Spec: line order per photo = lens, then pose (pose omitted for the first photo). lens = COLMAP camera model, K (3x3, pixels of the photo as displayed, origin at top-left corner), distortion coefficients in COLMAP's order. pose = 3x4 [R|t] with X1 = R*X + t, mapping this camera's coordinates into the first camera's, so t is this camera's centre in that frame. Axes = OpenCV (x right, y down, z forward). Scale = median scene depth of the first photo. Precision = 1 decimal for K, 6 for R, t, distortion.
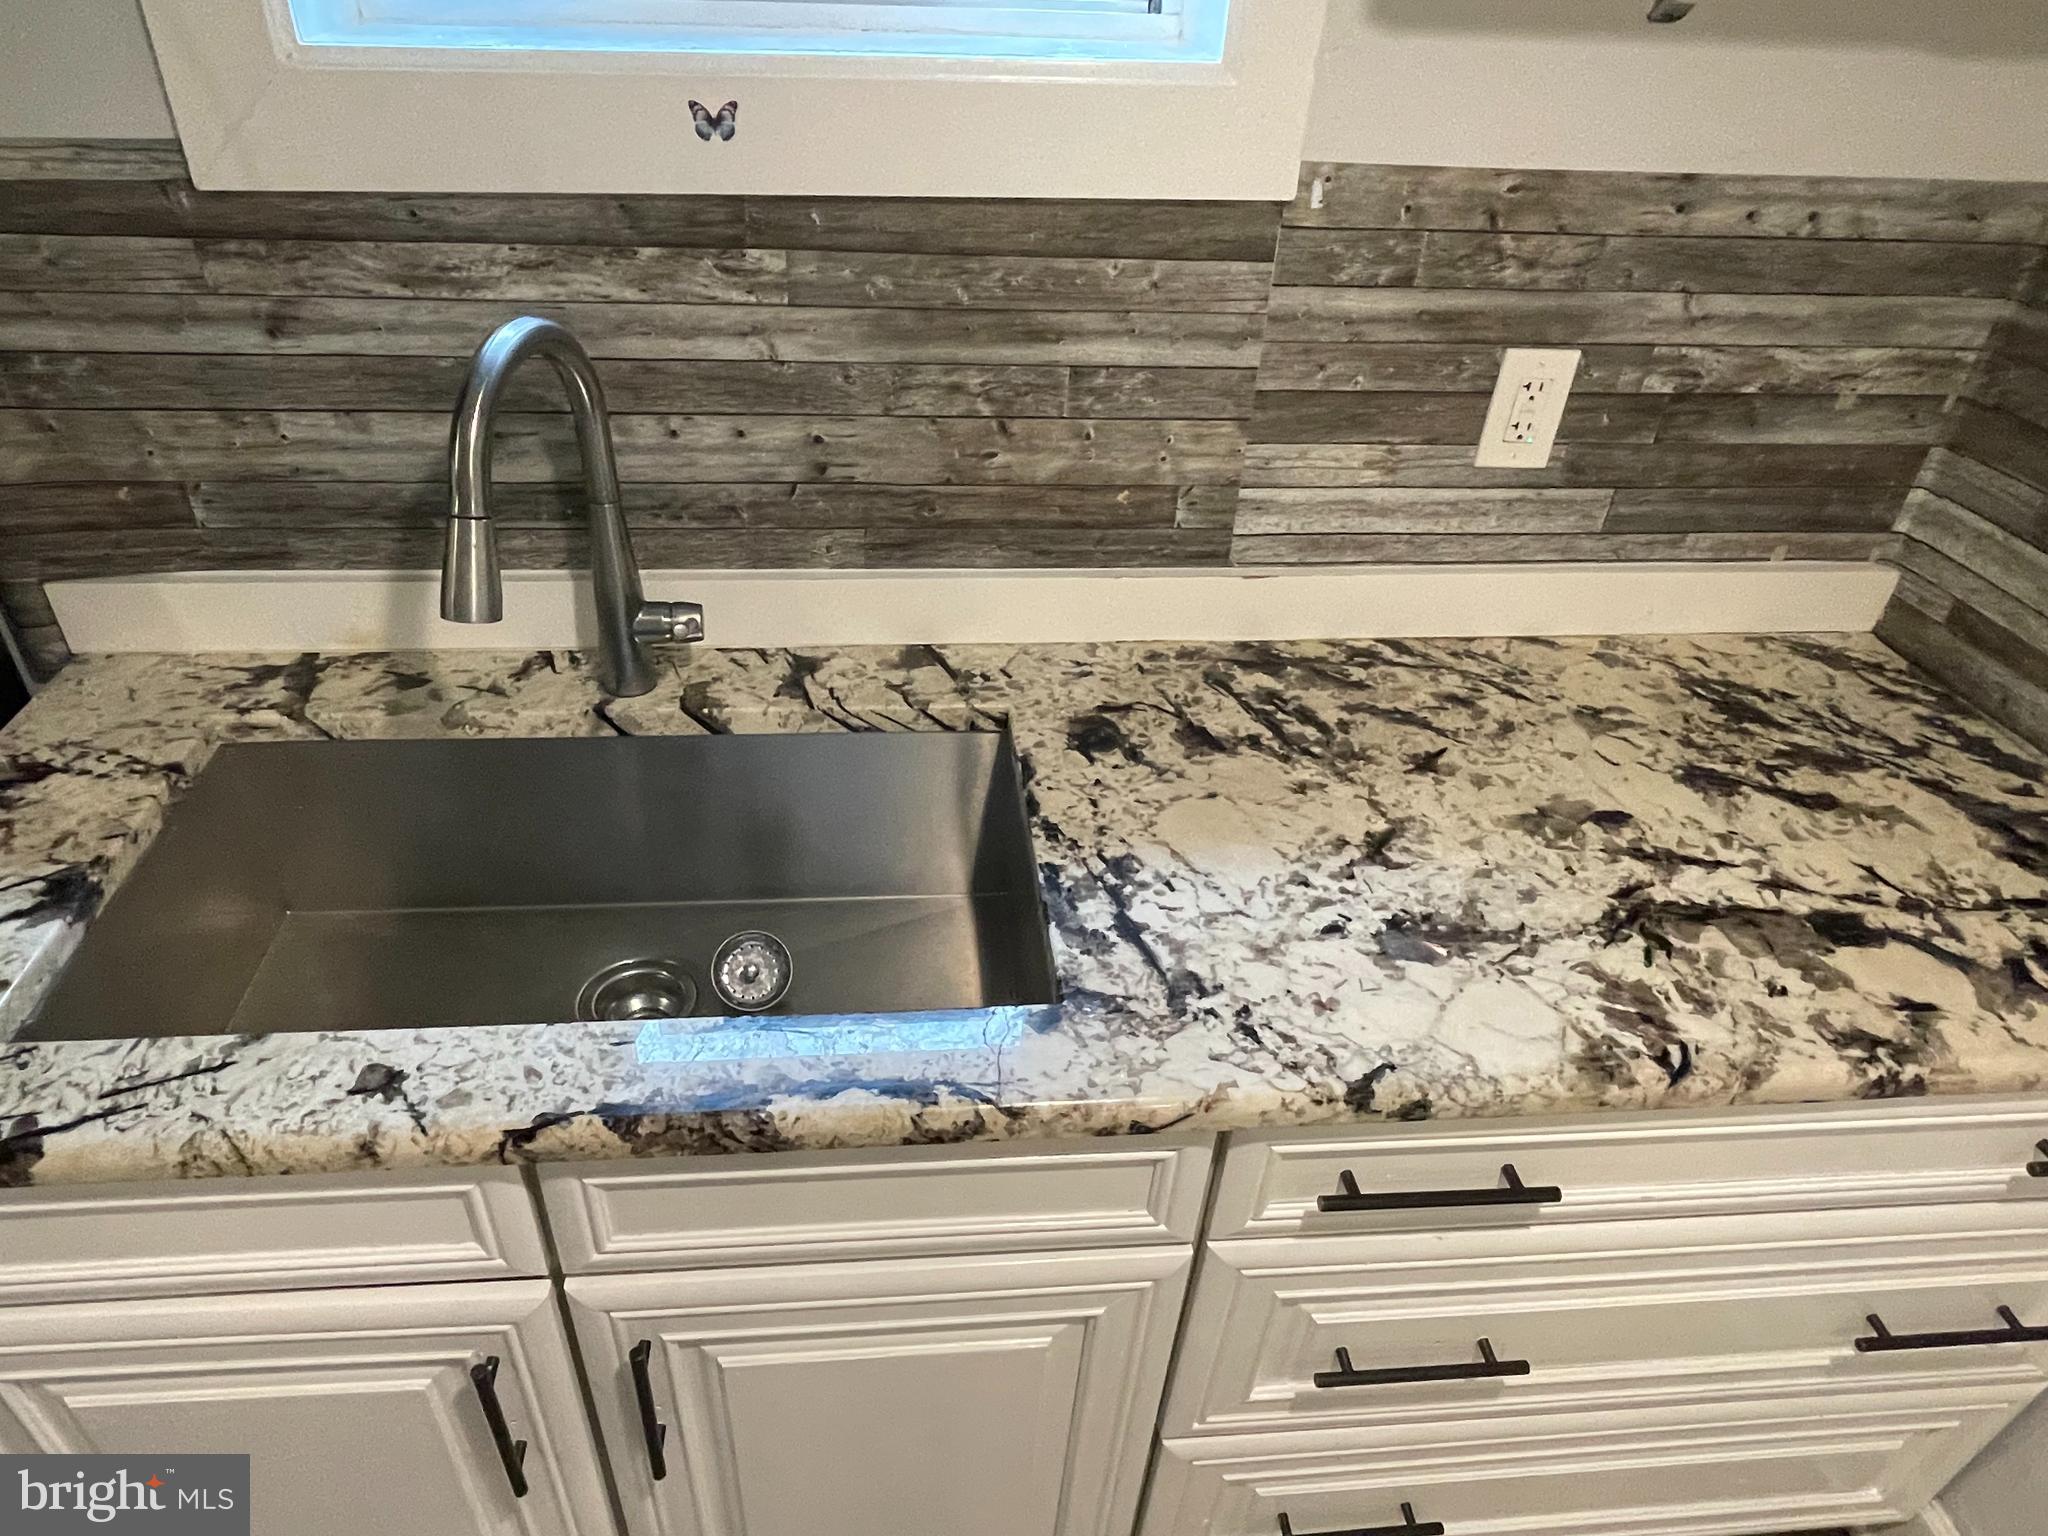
lens RADIAL K [[1280.1, 0, 1004.0], [0, 1280.1, 771.1], [0, 0, 1]] dist [-0.001750, 0.000182]
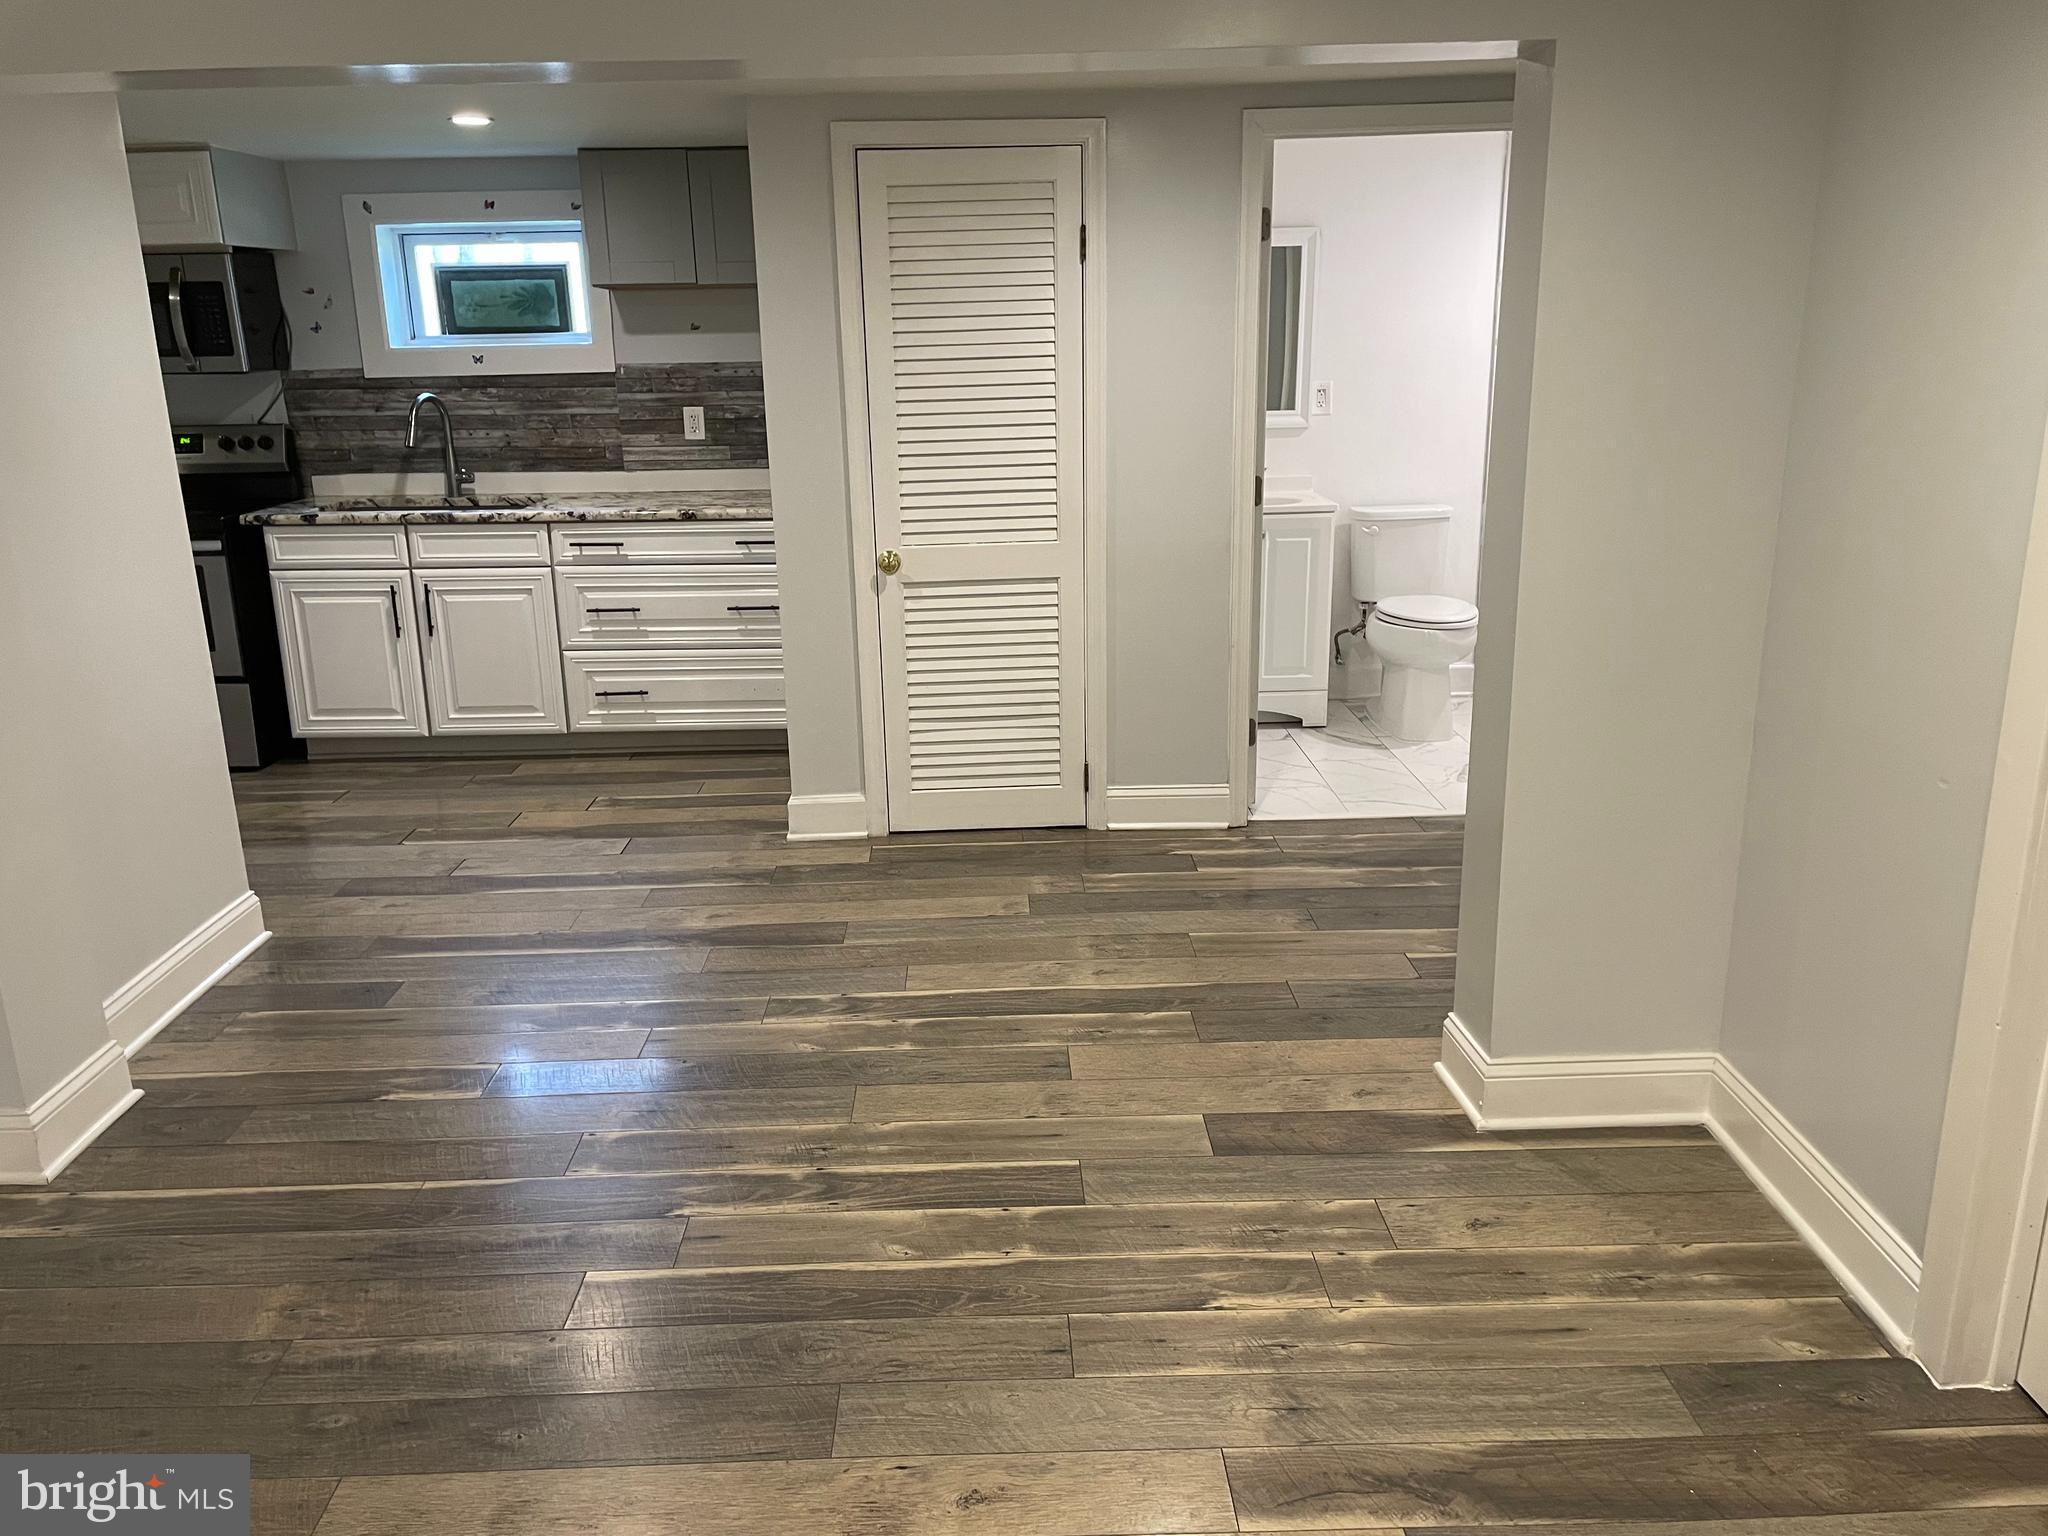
lens RADIAL K [[1546.1, 0, 987.4], [0, 1546.1, 751.8], [0, 0, 1]] dist [0.086576, -0.100641]
pose [[0.993982, -0.031029, -0.105056, 1.794385], [-0.004732, 0.945988, -0.324168, 2.209047], [0.109440, 0.322715, 0.940148, -3.032098]]
